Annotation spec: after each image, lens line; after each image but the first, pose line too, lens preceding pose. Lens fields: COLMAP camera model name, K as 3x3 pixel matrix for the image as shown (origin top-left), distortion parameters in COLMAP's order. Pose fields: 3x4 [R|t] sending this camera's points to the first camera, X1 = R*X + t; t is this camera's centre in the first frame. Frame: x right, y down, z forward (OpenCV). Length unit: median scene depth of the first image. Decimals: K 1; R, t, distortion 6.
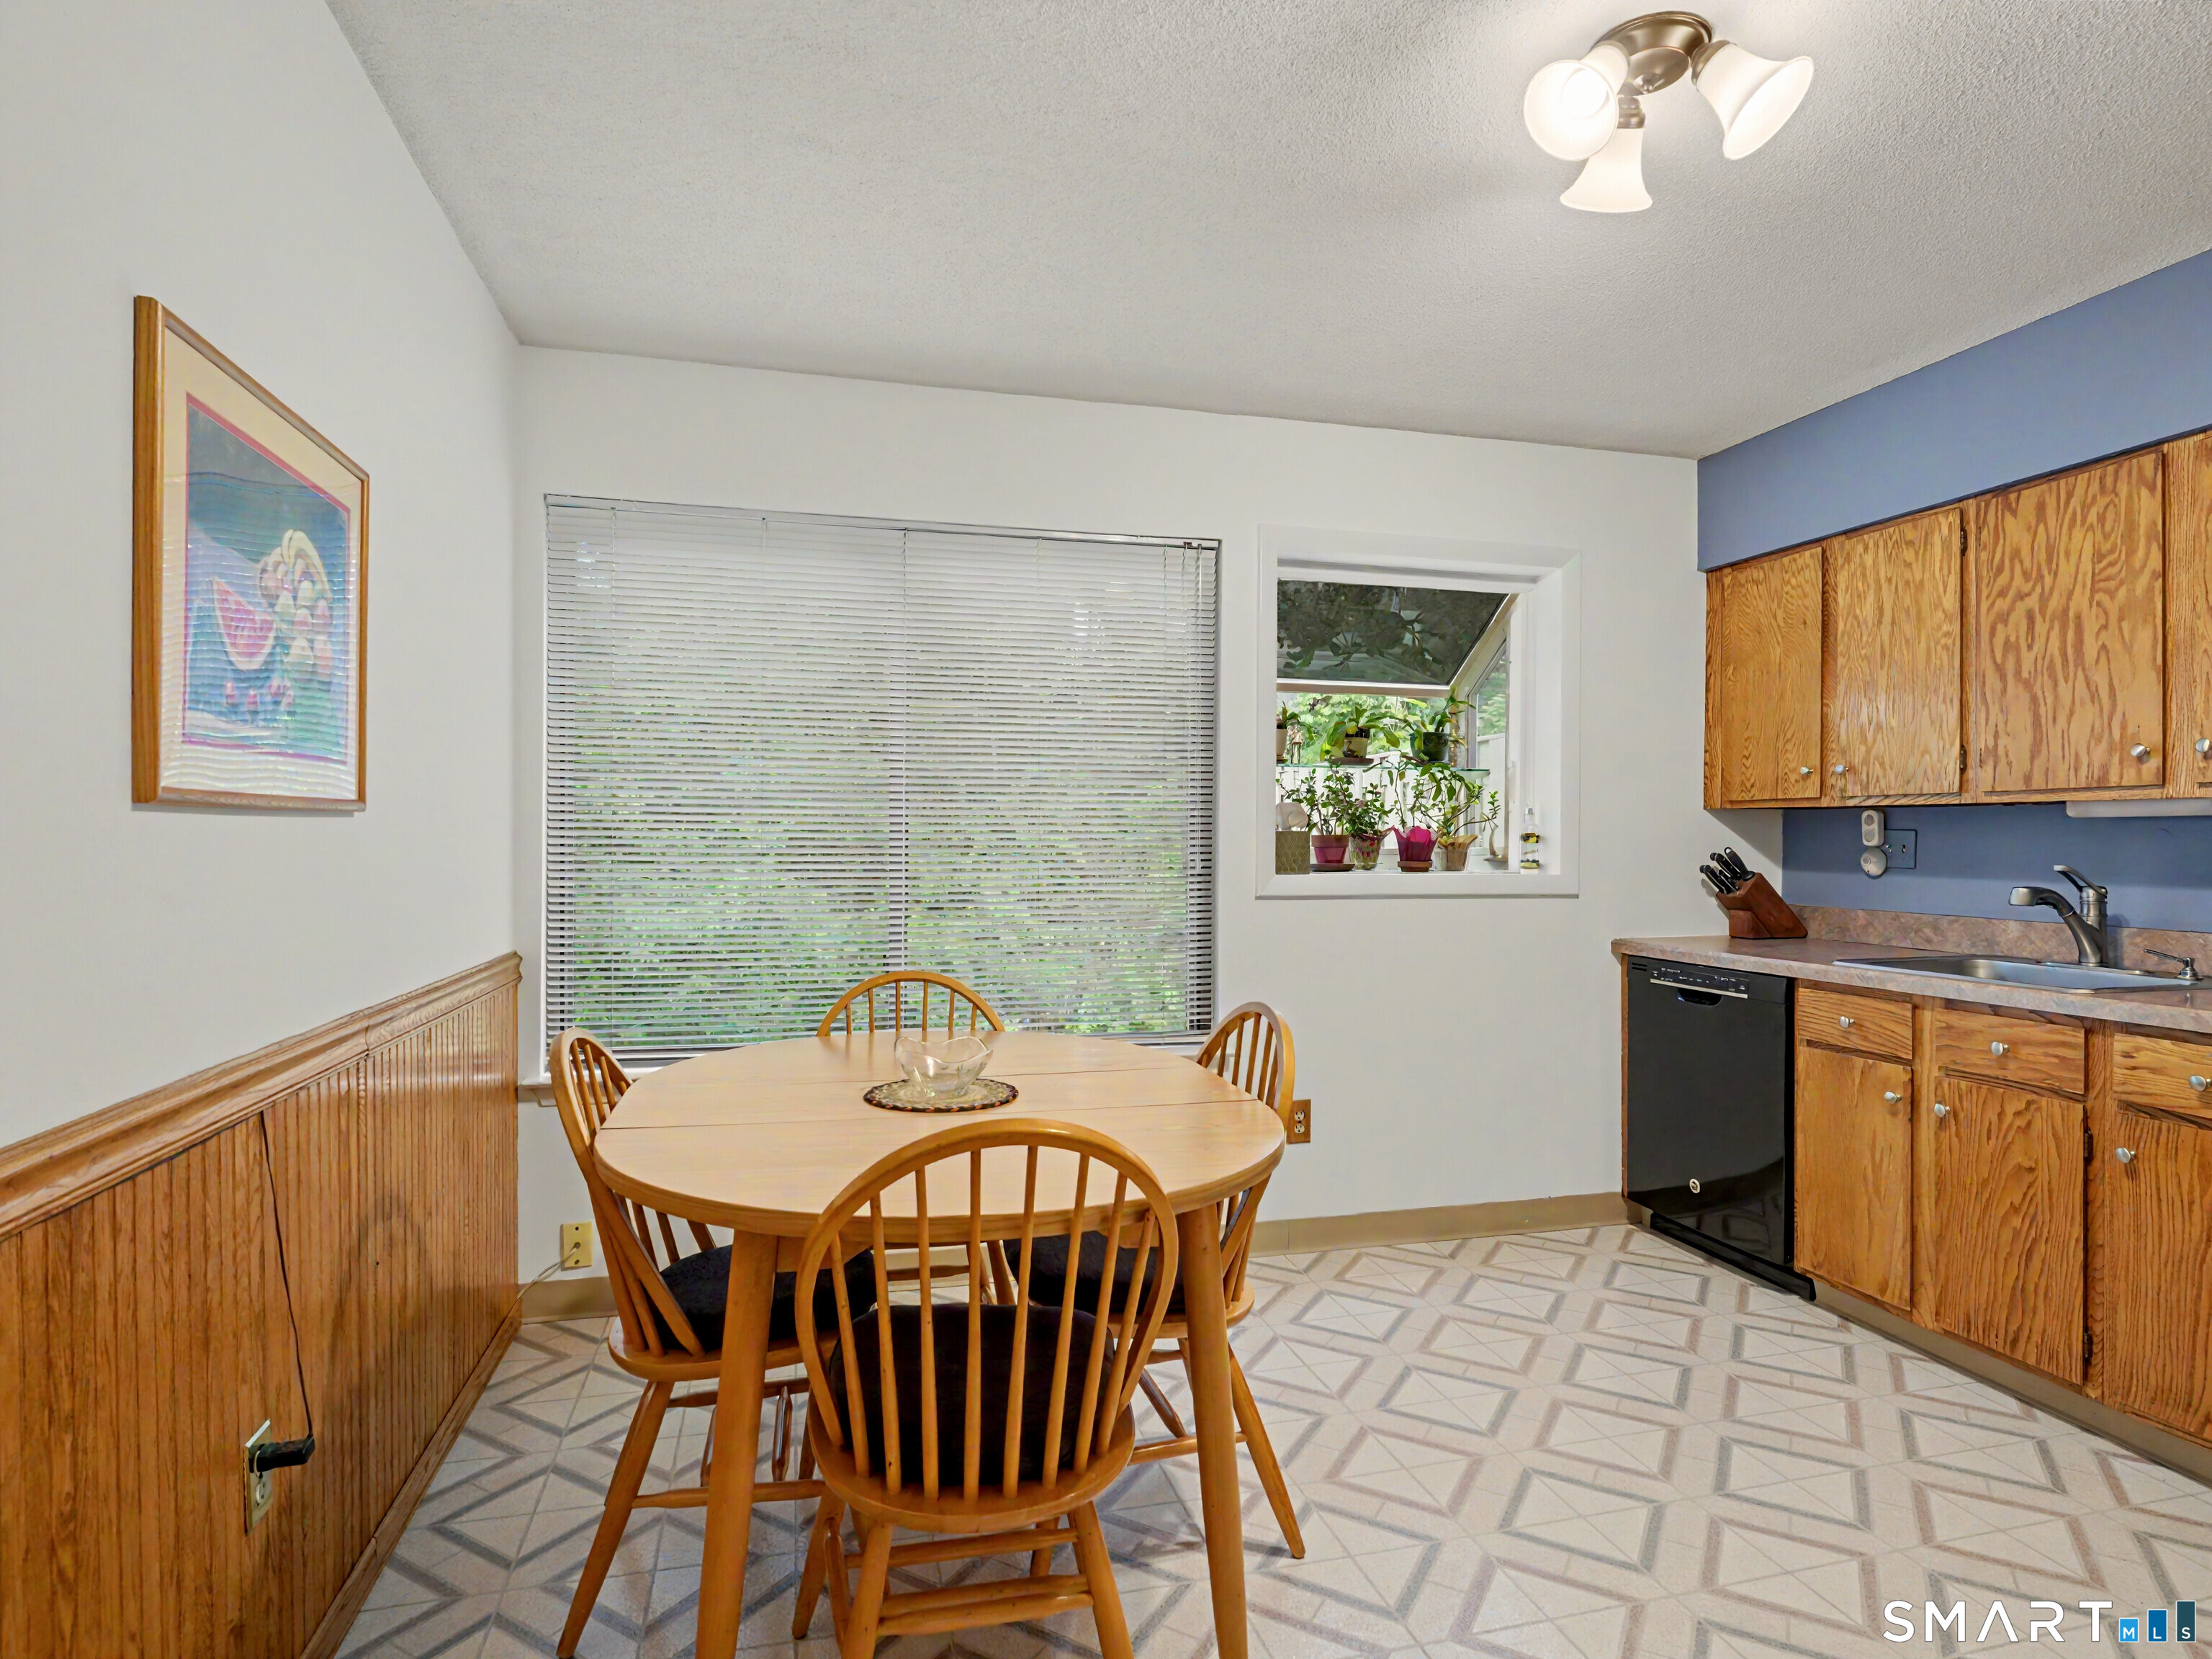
lens RADIAL K [[1206.9, 0, 1105.8], [0, 1206.9, 830.3], [0, 0, 1]] dist [-0.005776, -0.001709]
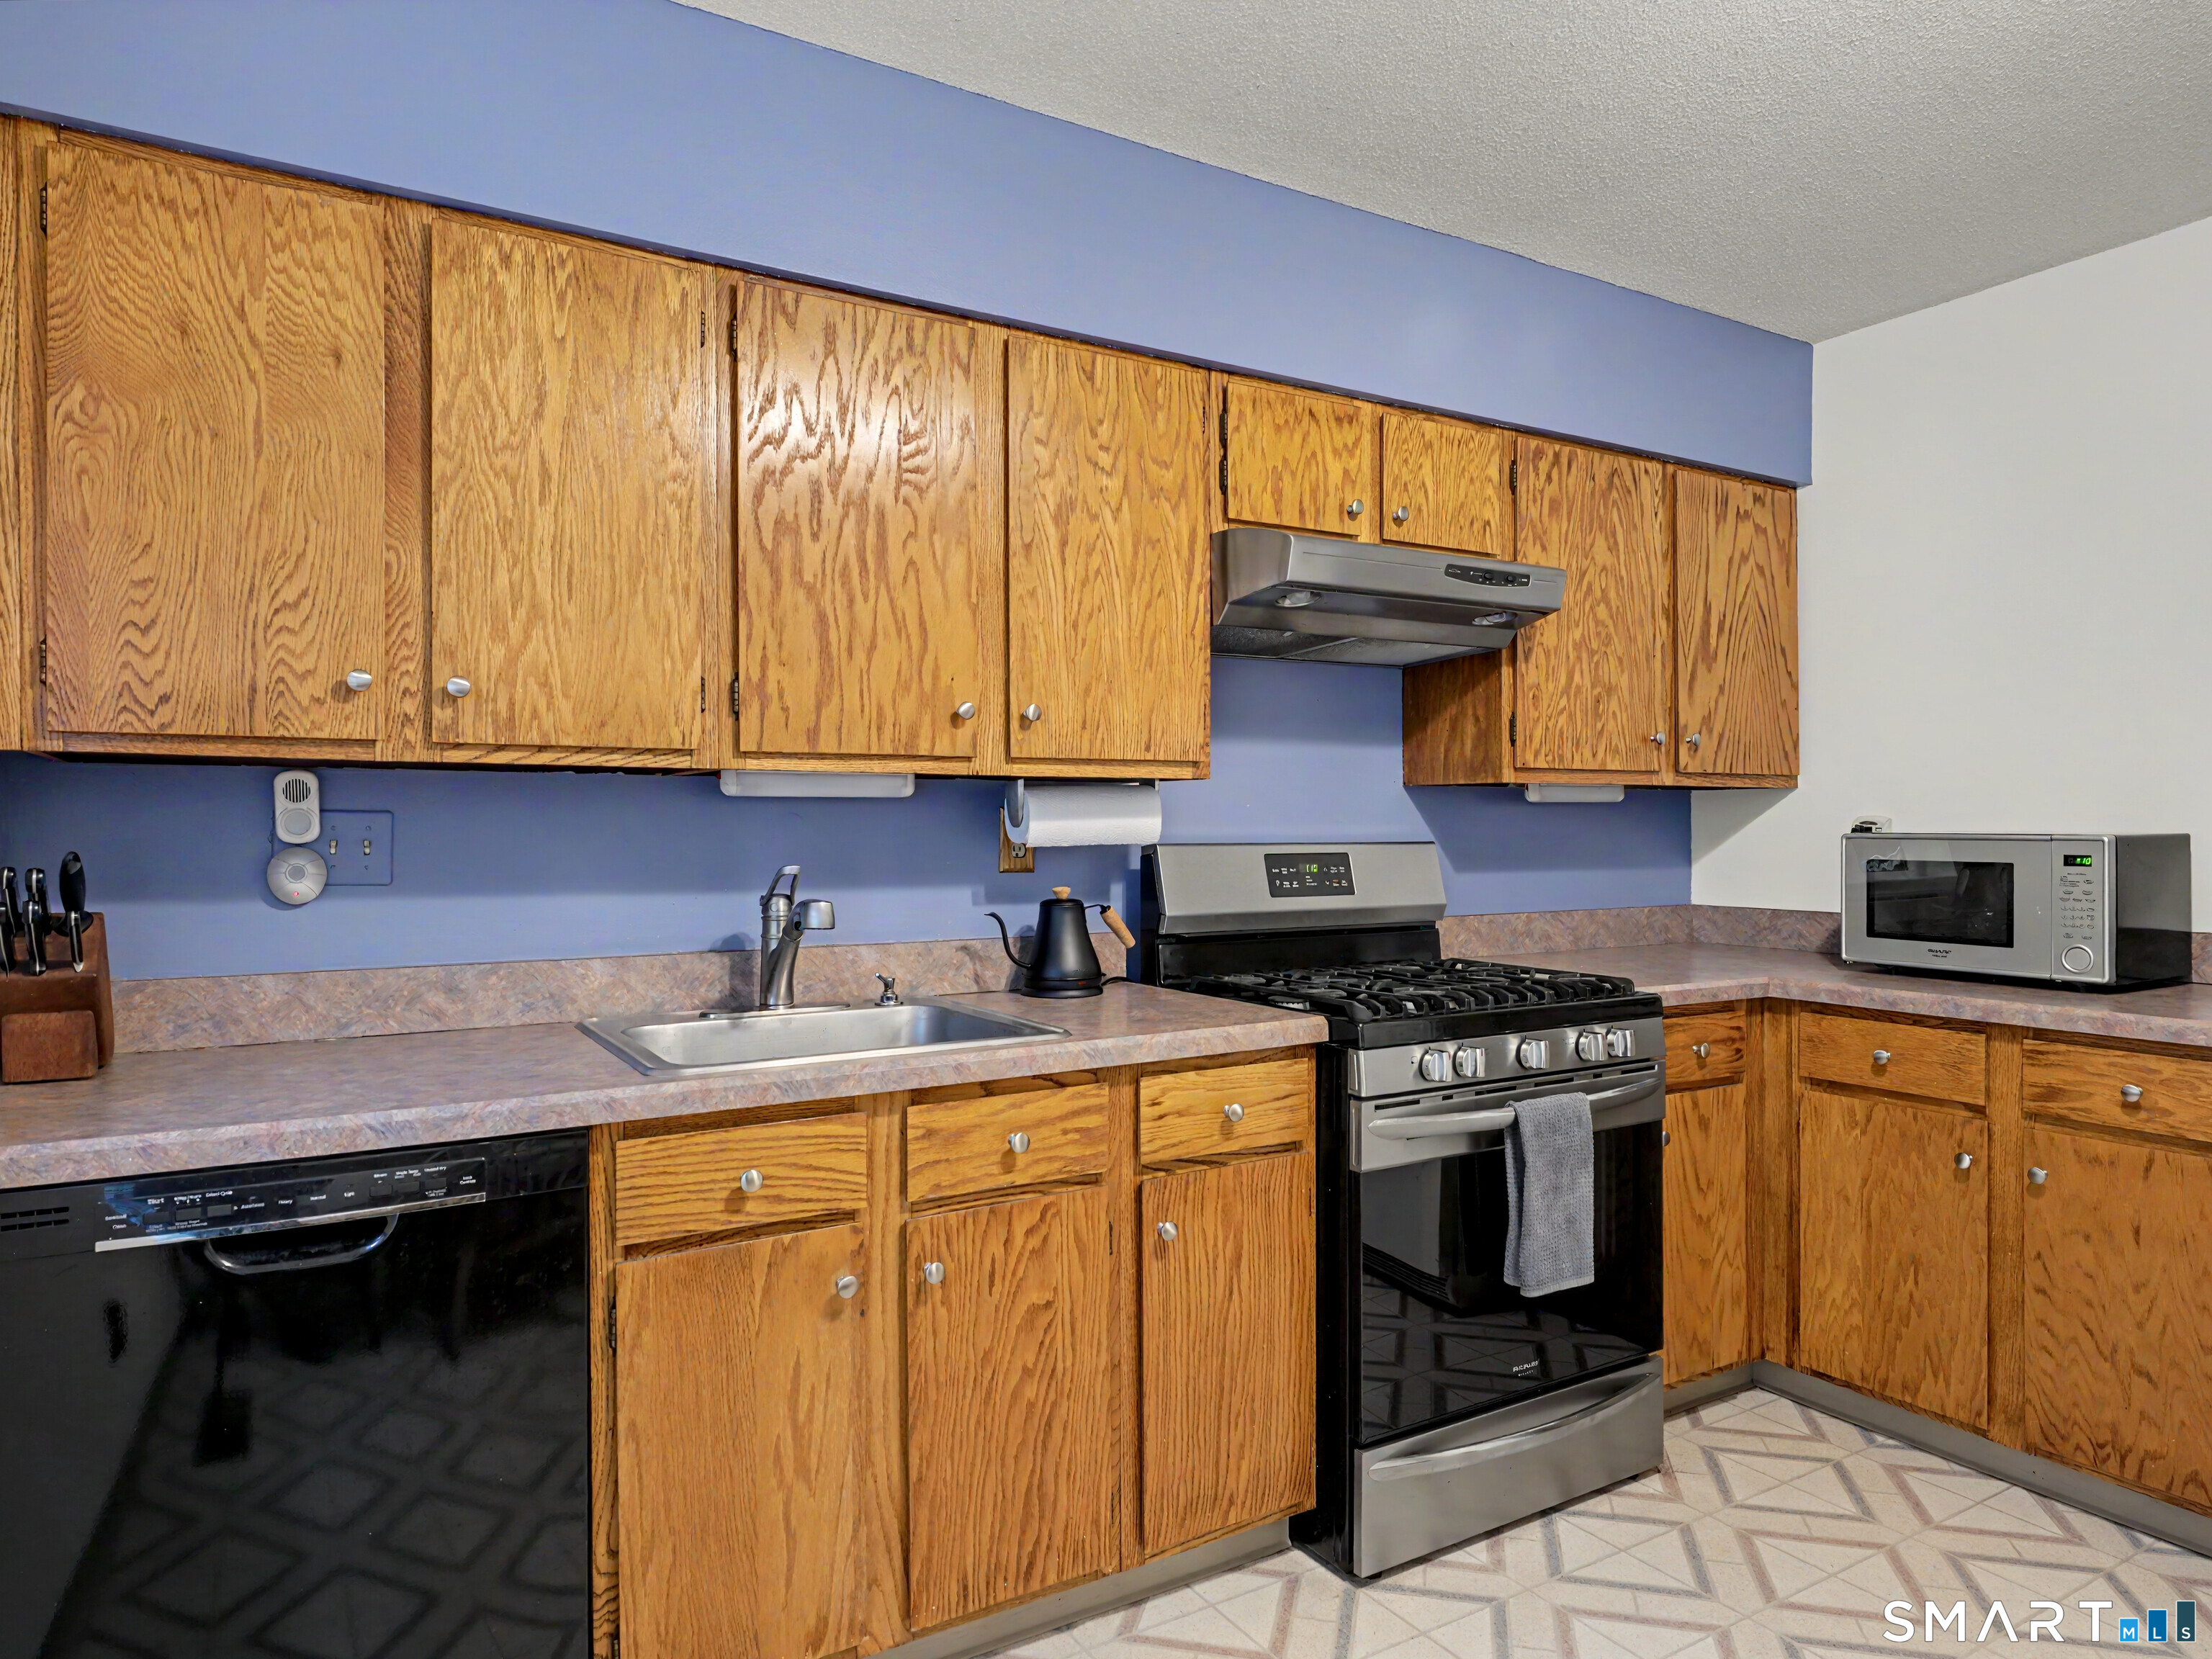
lens RADIAL K [[1350.9, 0, 1106.0], [0, 1350.9, 829.5], [0, 0, 1]] dist [-0.011005, -0.001325]
pose [[-0.276239, -0.000612, 0.961089, 0.013545], [-0.002960, 0.999996, -0.000214, 0.008253], [-0.961084, -0.002904, -0.276240, 1.060248]]
